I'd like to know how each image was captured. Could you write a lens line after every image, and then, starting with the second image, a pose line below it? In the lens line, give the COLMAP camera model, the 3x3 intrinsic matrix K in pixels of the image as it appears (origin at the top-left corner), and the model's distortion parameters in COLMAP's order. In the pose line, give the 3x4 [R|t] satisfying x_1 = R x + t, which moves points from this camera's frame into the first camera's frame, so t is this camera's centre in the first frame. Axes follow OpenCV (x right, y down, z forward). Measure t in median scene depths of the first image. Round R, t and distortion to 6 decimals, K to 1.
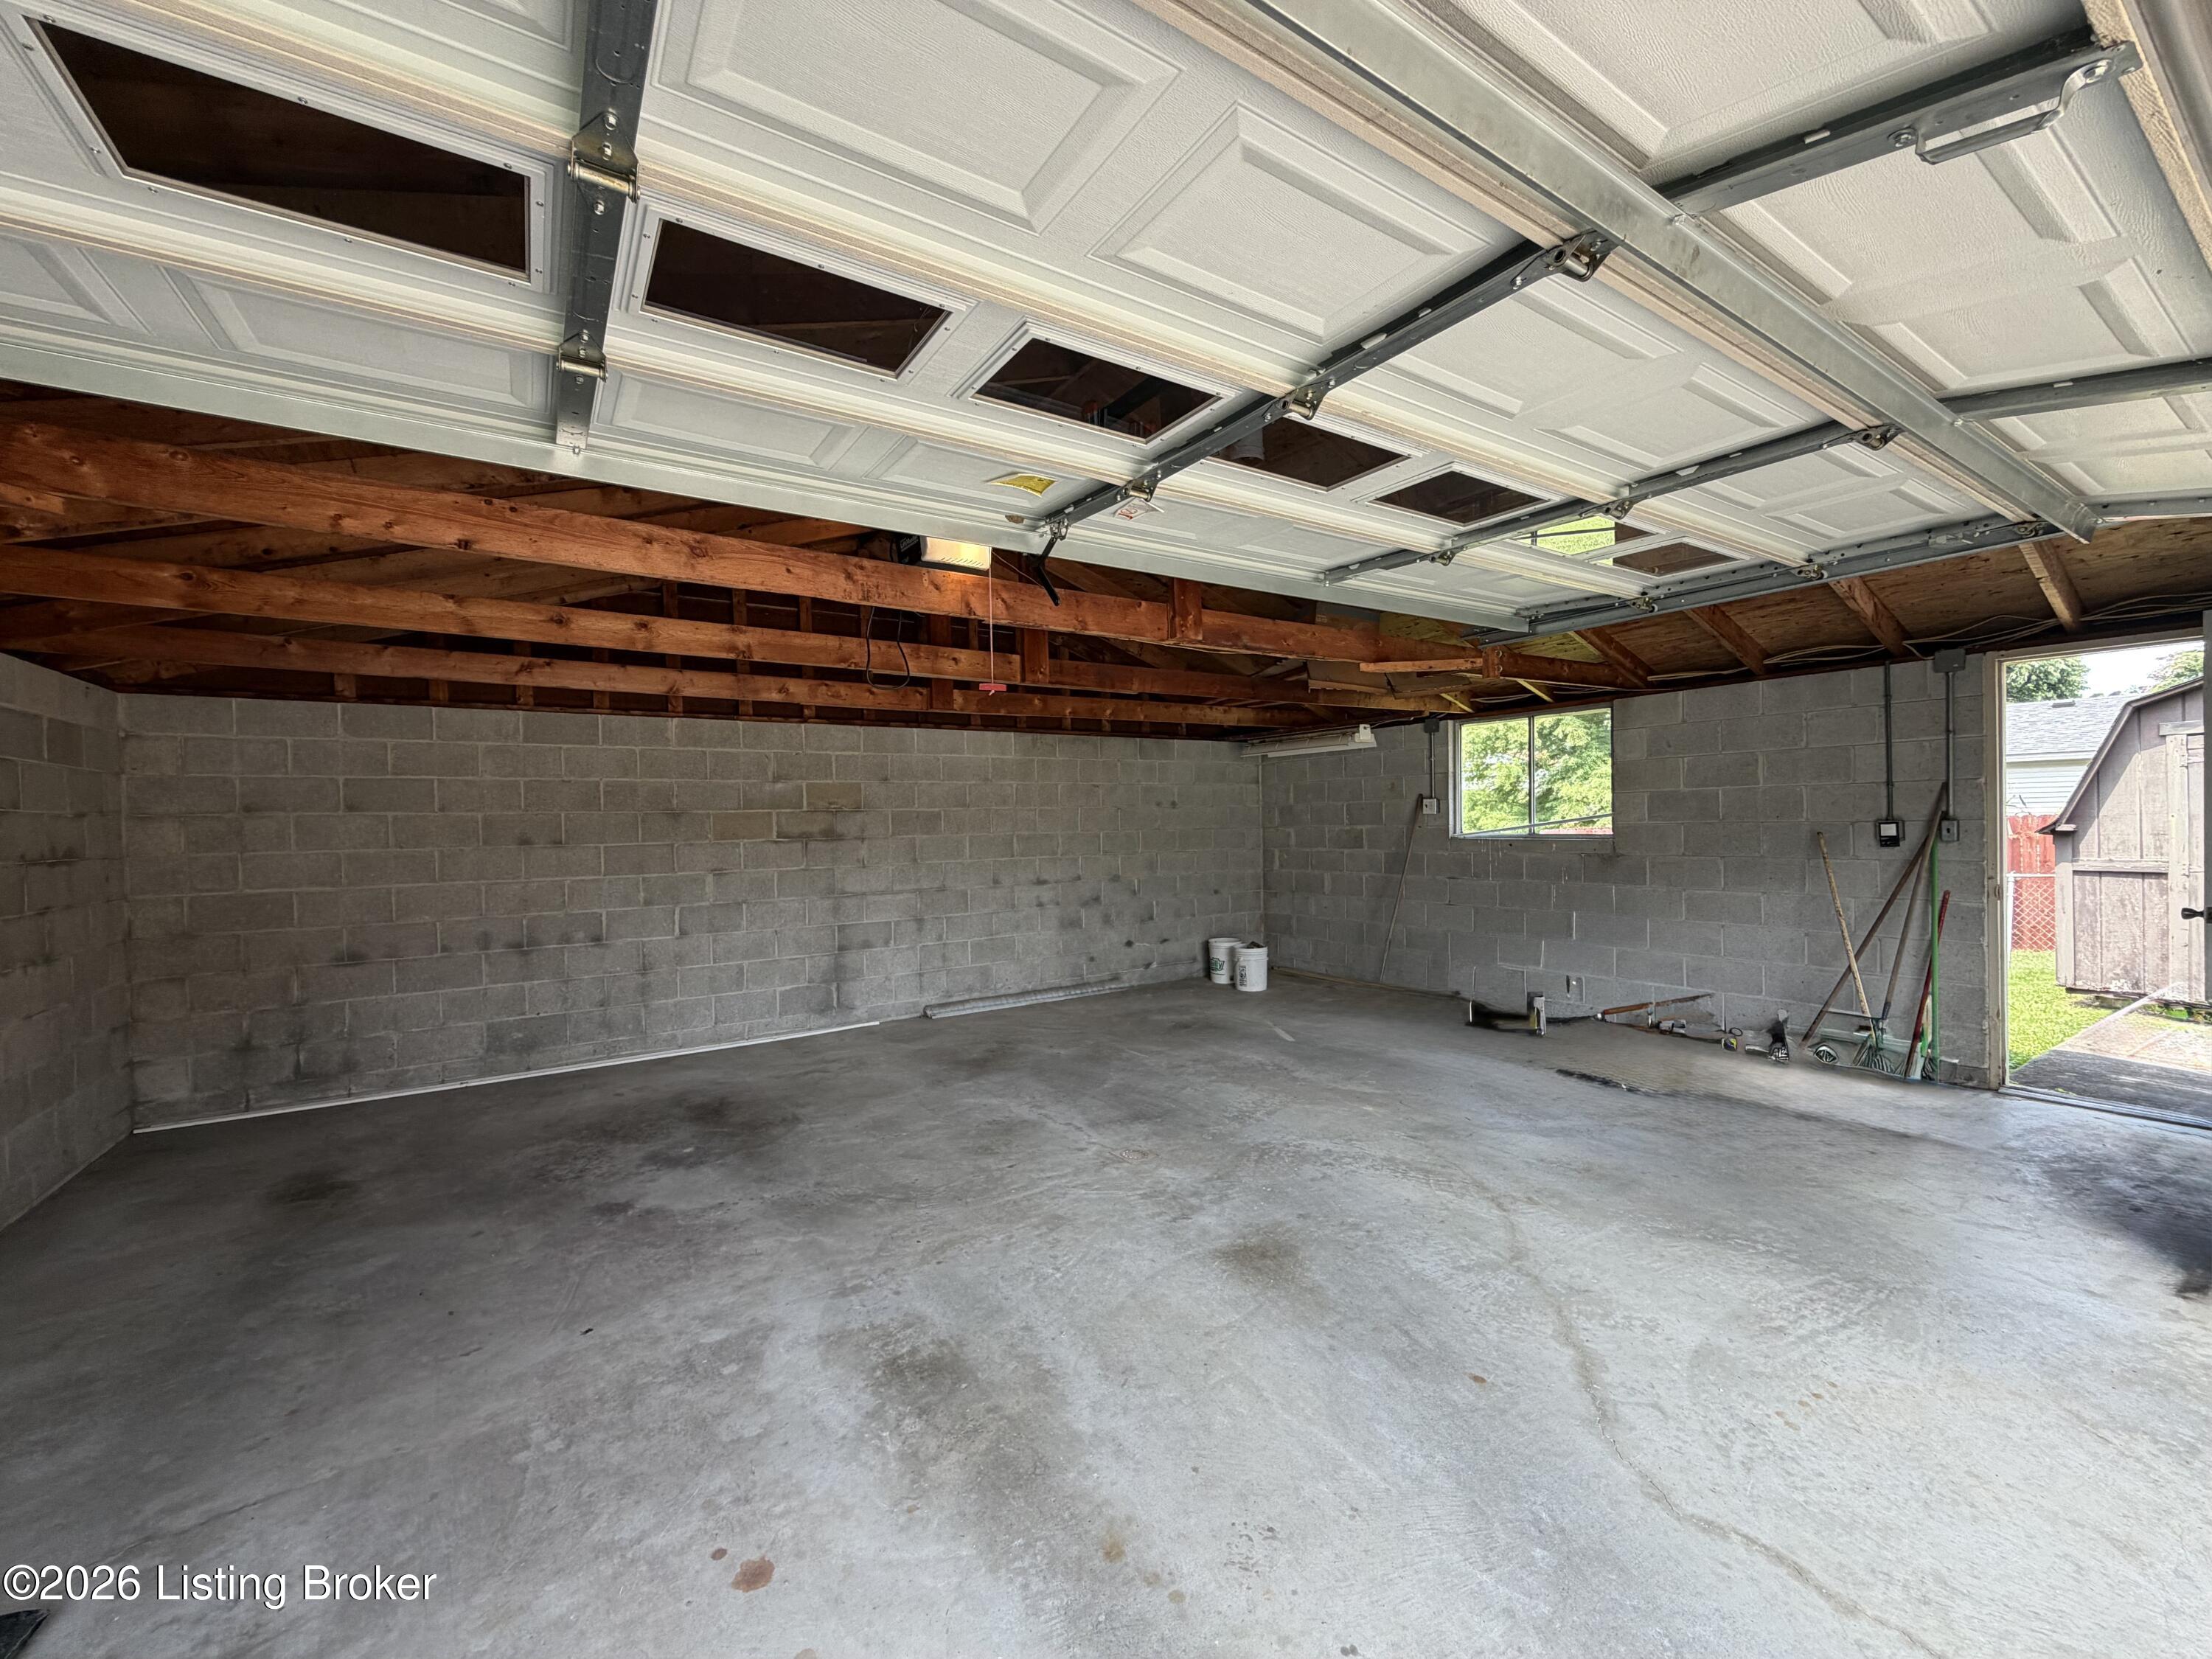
lens RADIAL K [[880.8, 0, 1106.0], [0, 880.8, 829.5], [0, 0, 1]] dist [0.000264, -0.000017]
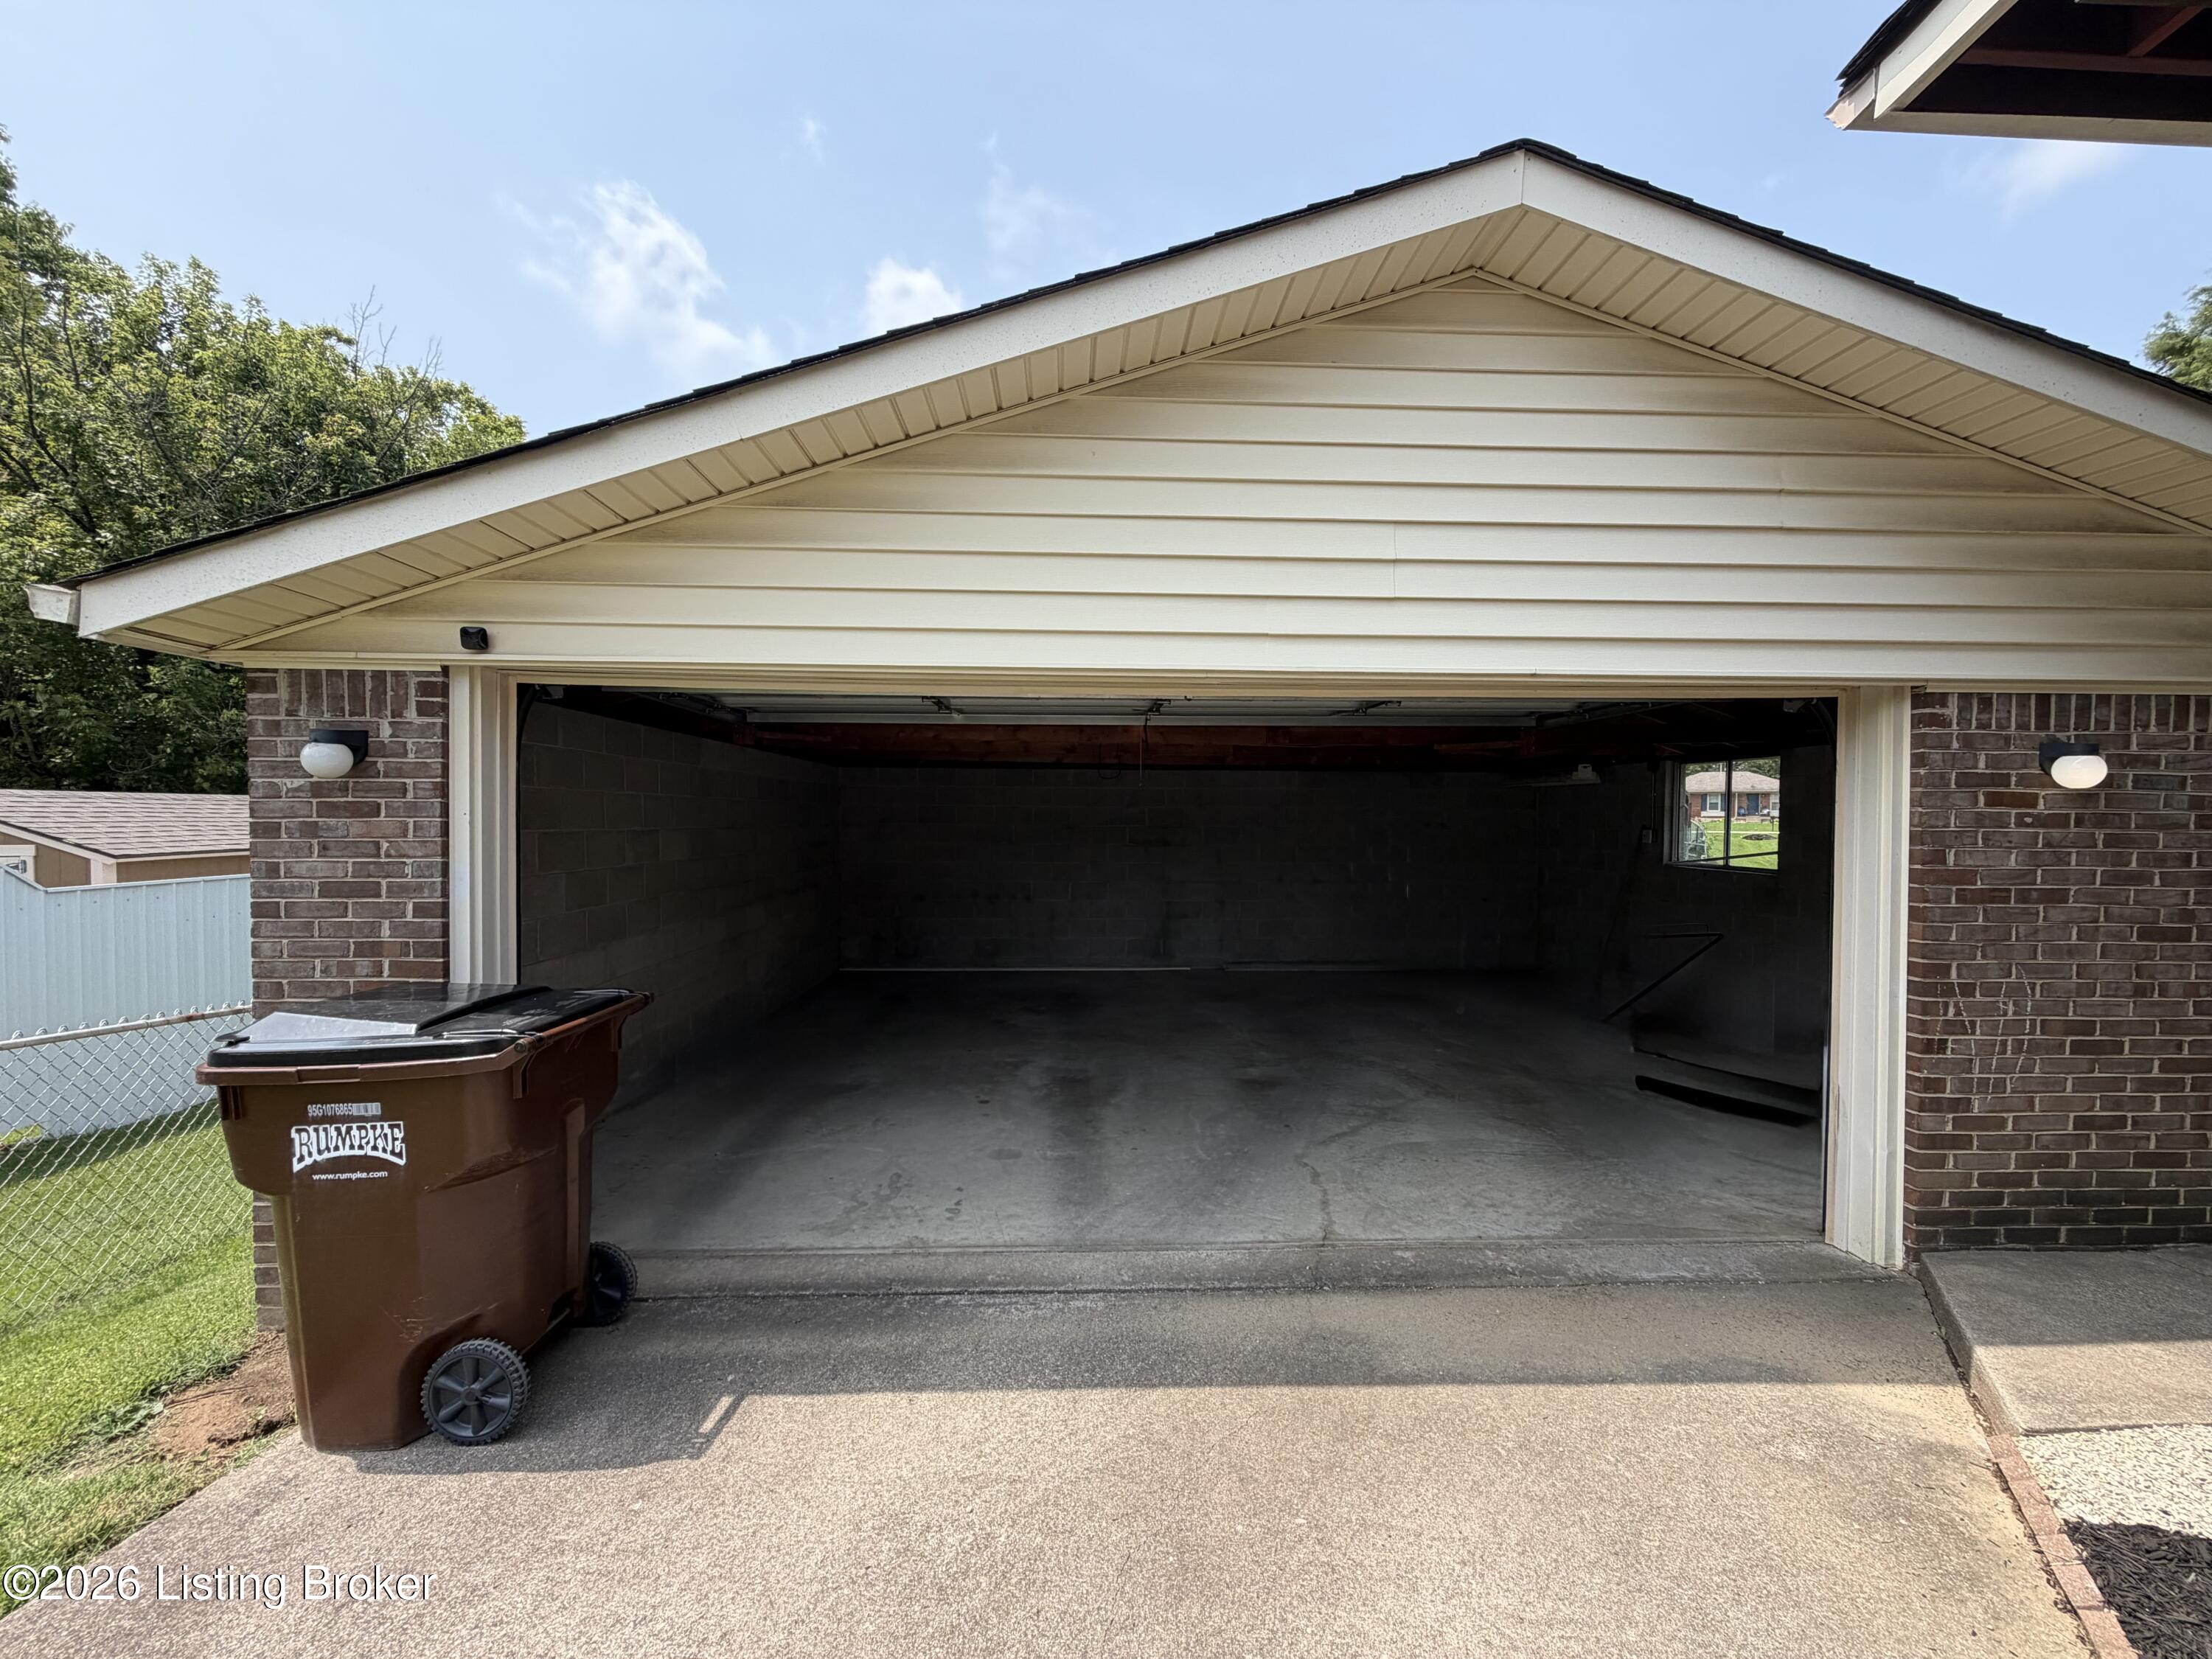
lens RADIAL K [[880.8, 0, 1106.0], [0, 880.8, 829.5], [0, 0, 1]] dist [0.000264, -0.000017]
pose [[0.855785, 0.030459, -0.516435, 0.726957], [-0.026488, 0.999536, 0.015059, -0.067287], [0.516654, 0.000792, 0.856194, -0.666725]]
